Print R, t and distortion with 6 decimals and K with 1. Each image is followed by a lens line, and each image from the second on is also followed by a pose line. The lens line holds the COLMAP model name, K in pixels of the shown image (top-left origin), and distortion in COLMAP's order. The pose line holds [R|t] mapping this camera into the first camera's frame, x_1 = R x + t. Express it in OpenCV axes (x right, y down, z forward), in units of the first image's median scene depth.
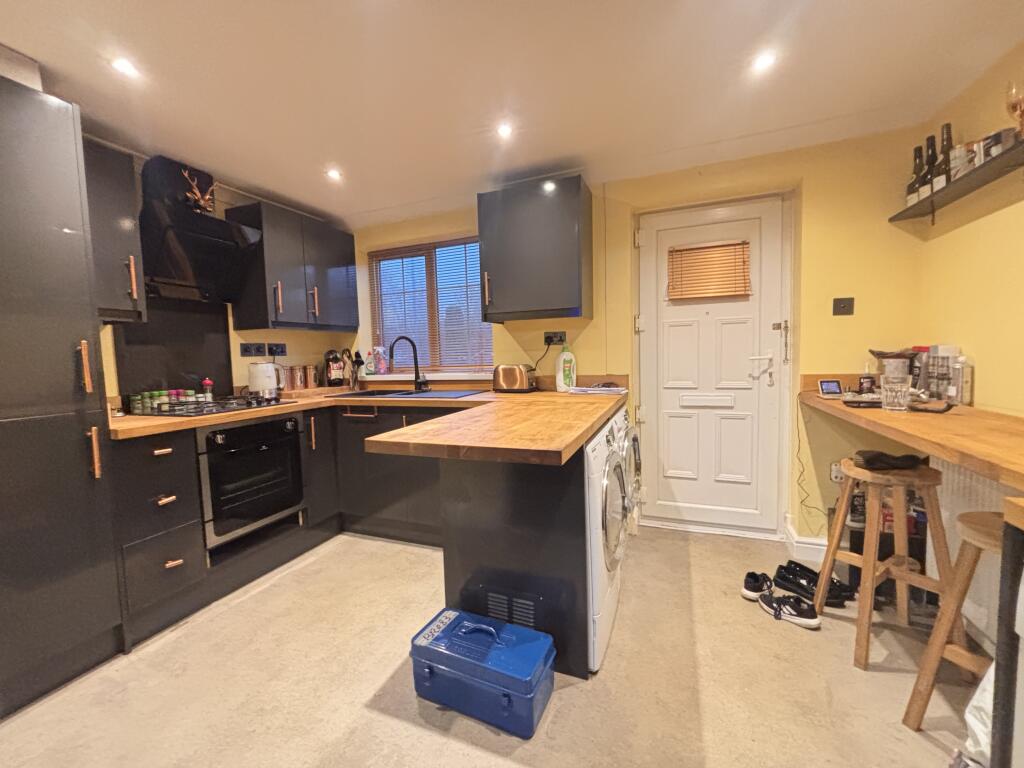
lens RADIAL K [[410.0, 0, 507.8], [0, 410.0, 380.5], [0, 0, 1]] dist [0.002819, 0.000014]
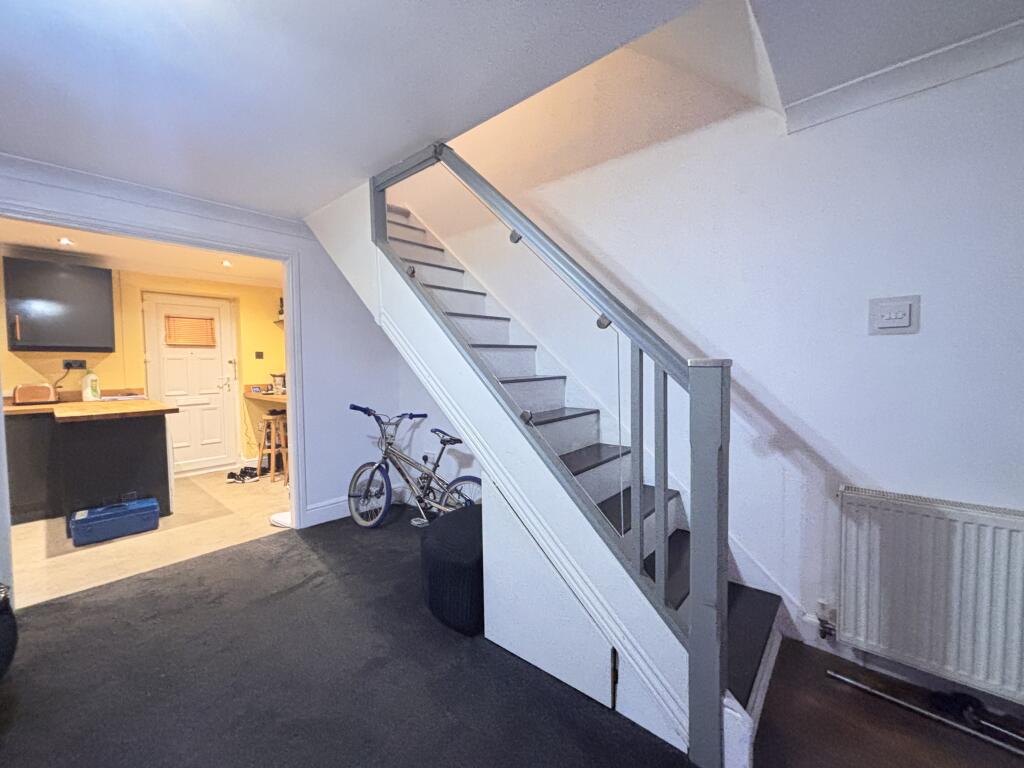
lens RADIAL K [[410.0, 0, 512.0], [0, 410.0, 382.5], [0, 0, 1]] dist [0.002819, 0.000014]
pose [[0.325651, -0.017668, 0.945325, -0.781150], [0.060954, 0.998138, -0.002343, 0.057445], [-0.943523, 0.058384, 0.326122, -0.936401]]
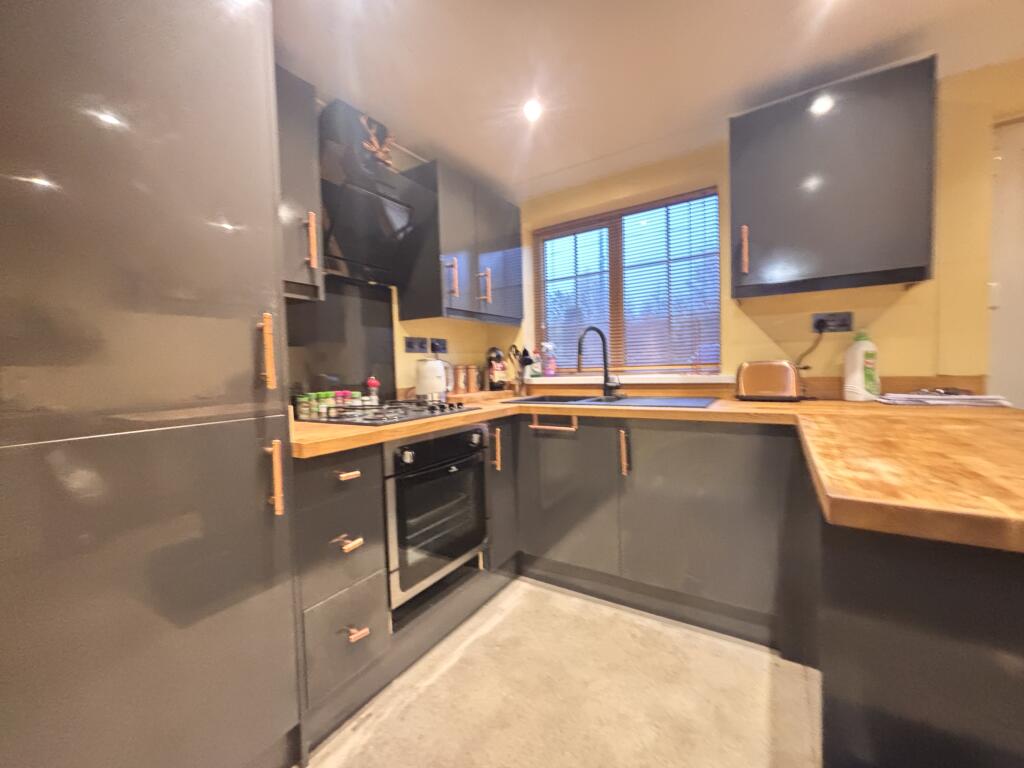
lens RADIAL K [[410.0, 0, 512.2], [0, 410.0, 381.0], [0, 0, 1]] dist [0.002819, 0.000014]
pose [[0.982647, 0.005723, -0.185399, -0.298999], [-0.010298, 0.999665, -0.023725, 0.017263], [0.185202, 0.025223, 0.982377, 0.242940]]
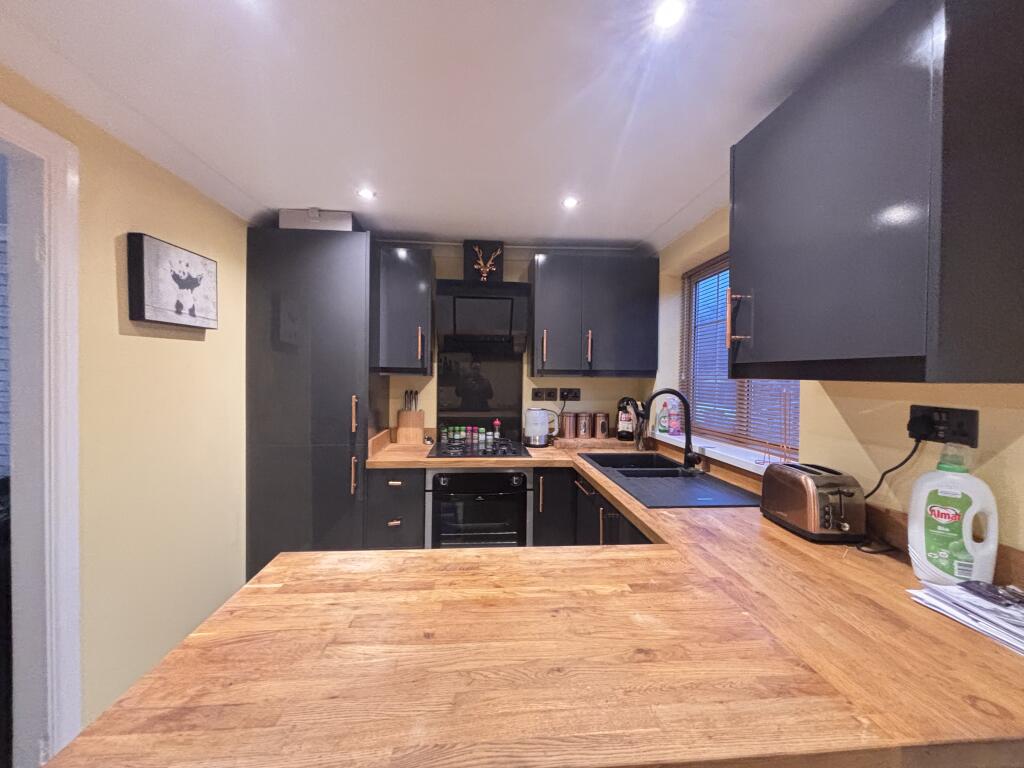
lens RADIAL K [[410.0, 0, 514.0], [0, 410.0, 376.6], [0, 0, 1]] dist [0.002819, 0.000014]
pose [[0.454257, 0.035878, -0.890148, 0.287933], [-0.083028, 0.996545, -0.002205, -0.120634], [0.886993, 0.074909, 0.455667, 0.498942]]
